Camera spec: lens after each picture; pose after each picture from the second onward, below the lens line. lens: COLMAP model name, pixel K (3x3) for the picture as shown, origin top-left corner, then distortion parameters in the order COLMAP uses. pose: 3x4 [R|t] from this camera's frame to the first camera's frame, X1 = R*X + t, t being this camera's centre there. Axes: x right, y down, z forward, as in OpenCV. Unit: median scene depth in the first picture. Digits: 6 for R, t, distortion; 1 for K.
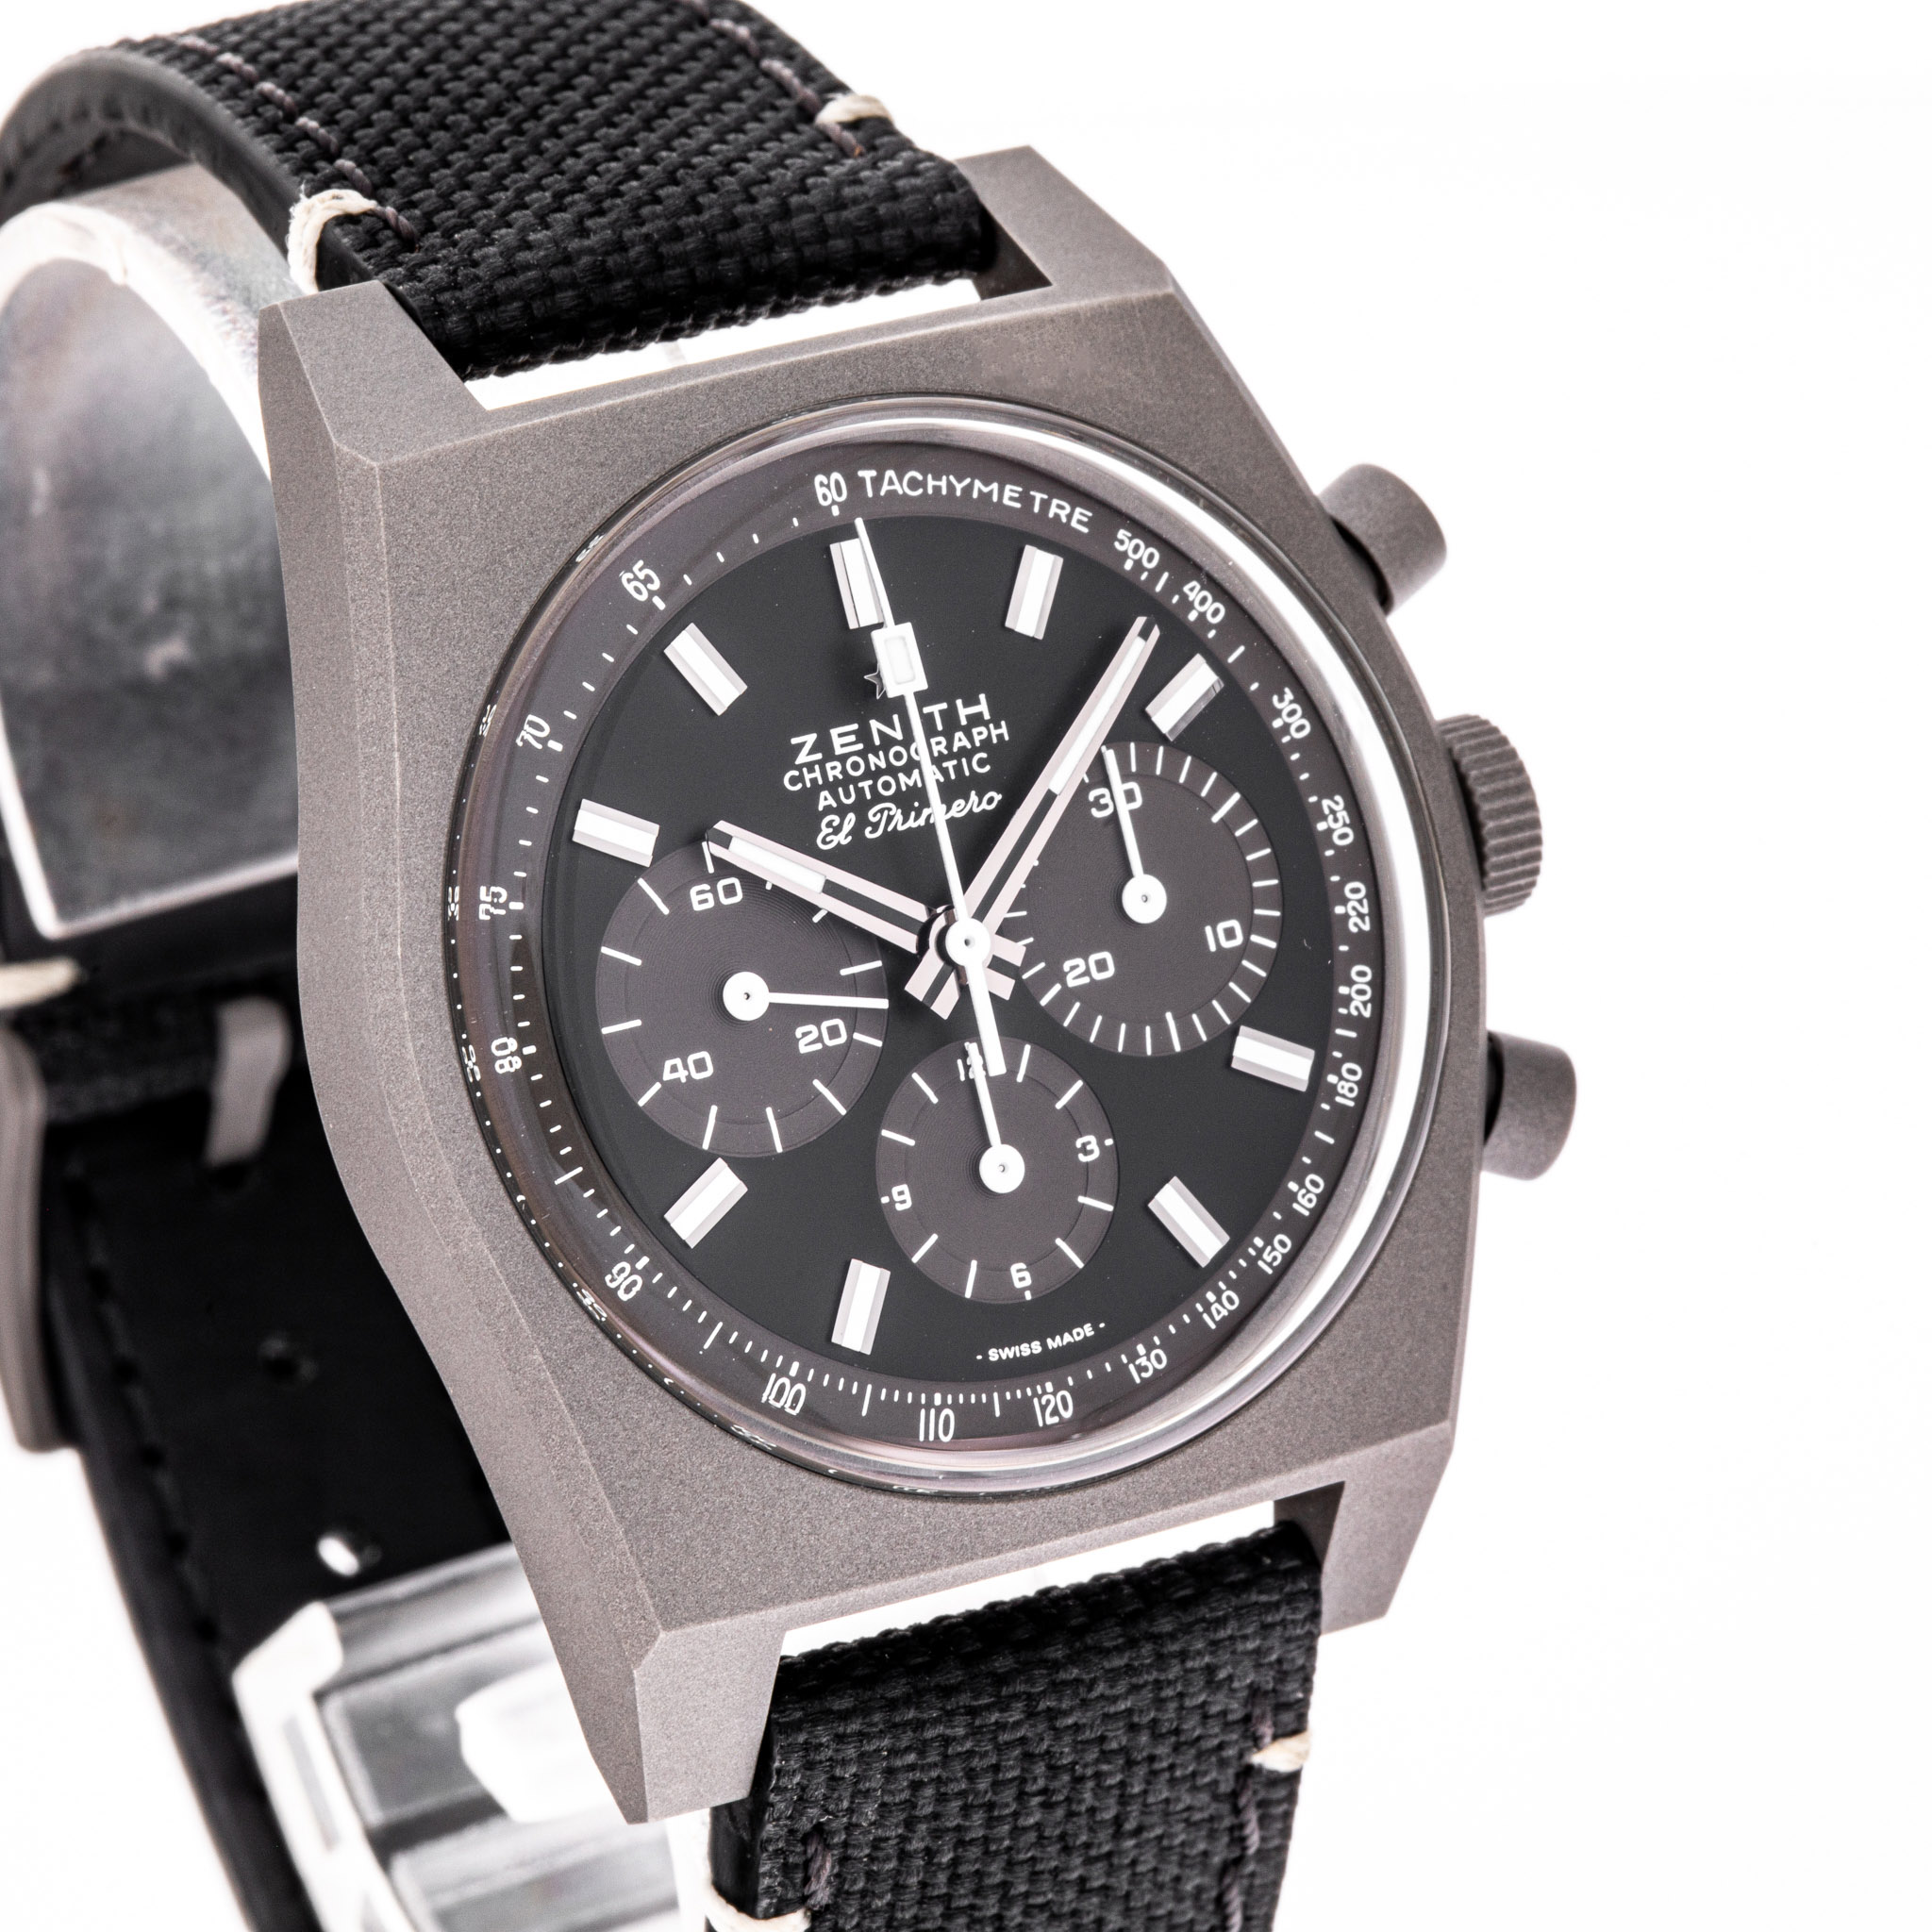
lens RADIAL K [[12147.5, 0, 966.0], [0, 12147.5, 966.0], [0, 0, 1]] dist [0.233553, -32.206042]
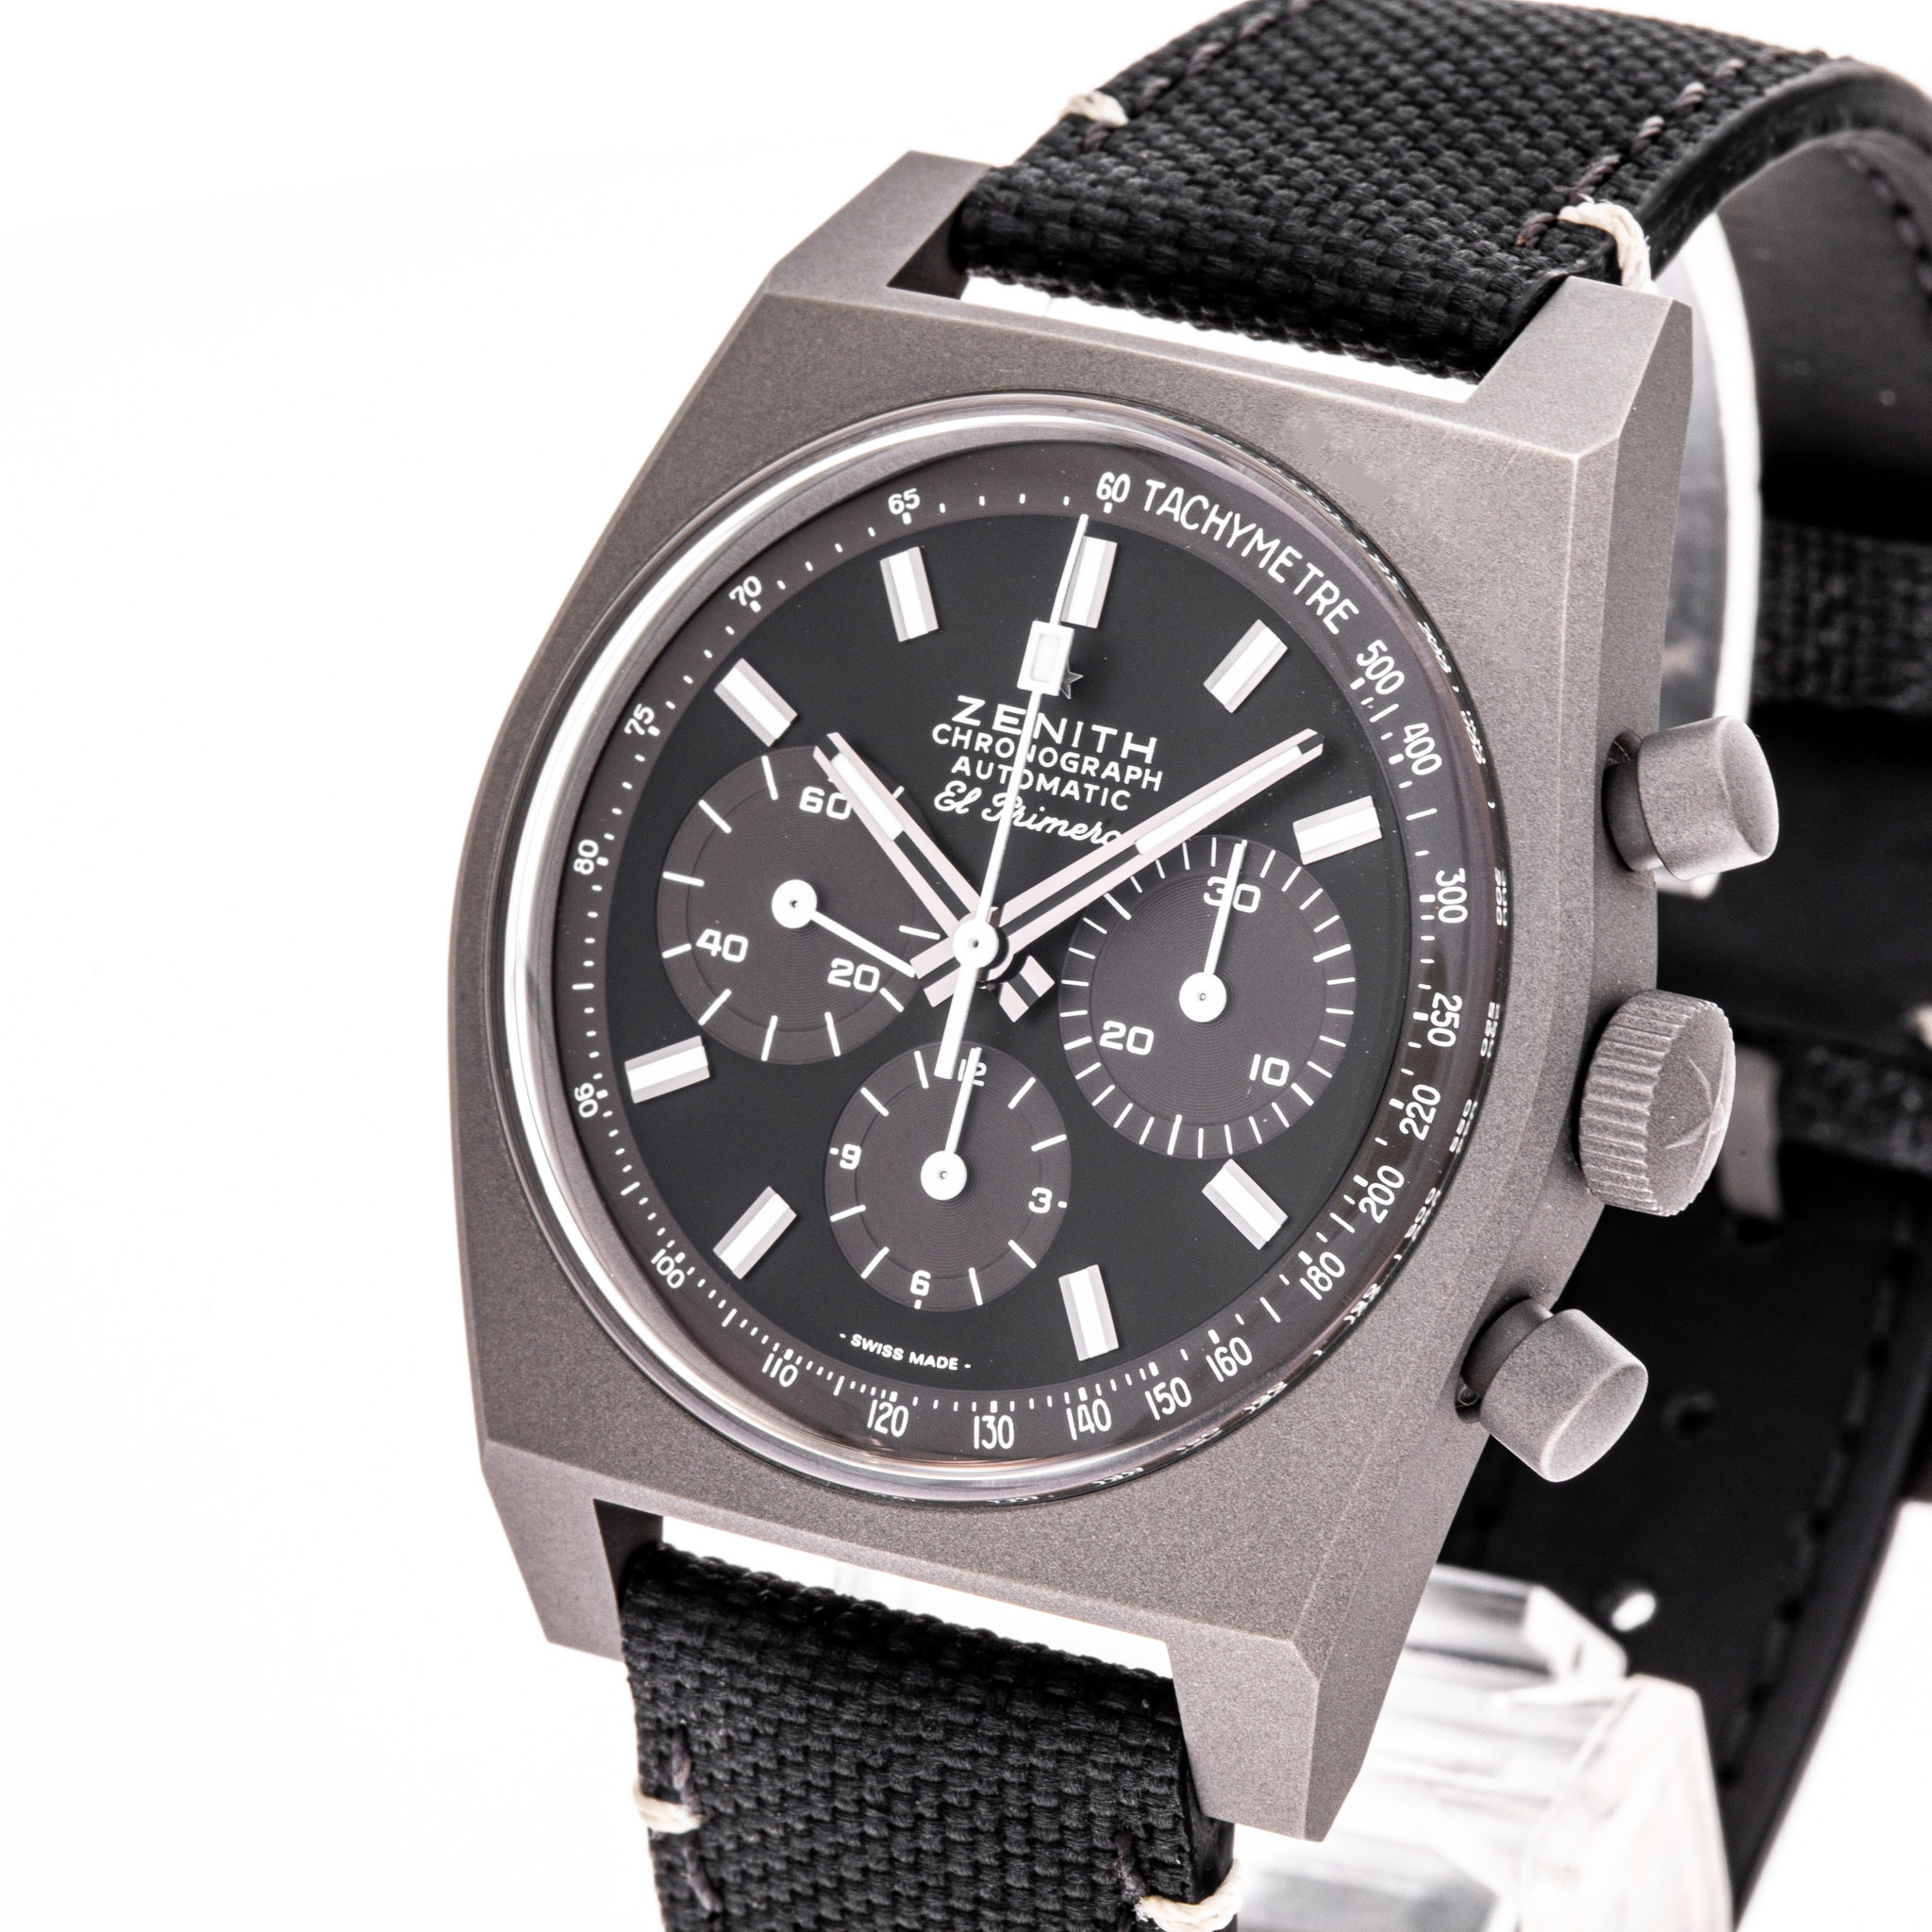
lens RADIAL K [[12557.6, 0, 966.0], [0, 12557.6, 966.0], [0, 0, 1]] dist [0.071299, -23.233349]
pose [[0.526752, 0.351147, -0.774098, 0.783414], [-0.372696, 0.913889, 0.160950, -0.162842], [0.763957, 0.203722, 0.612264, 0.372397]]
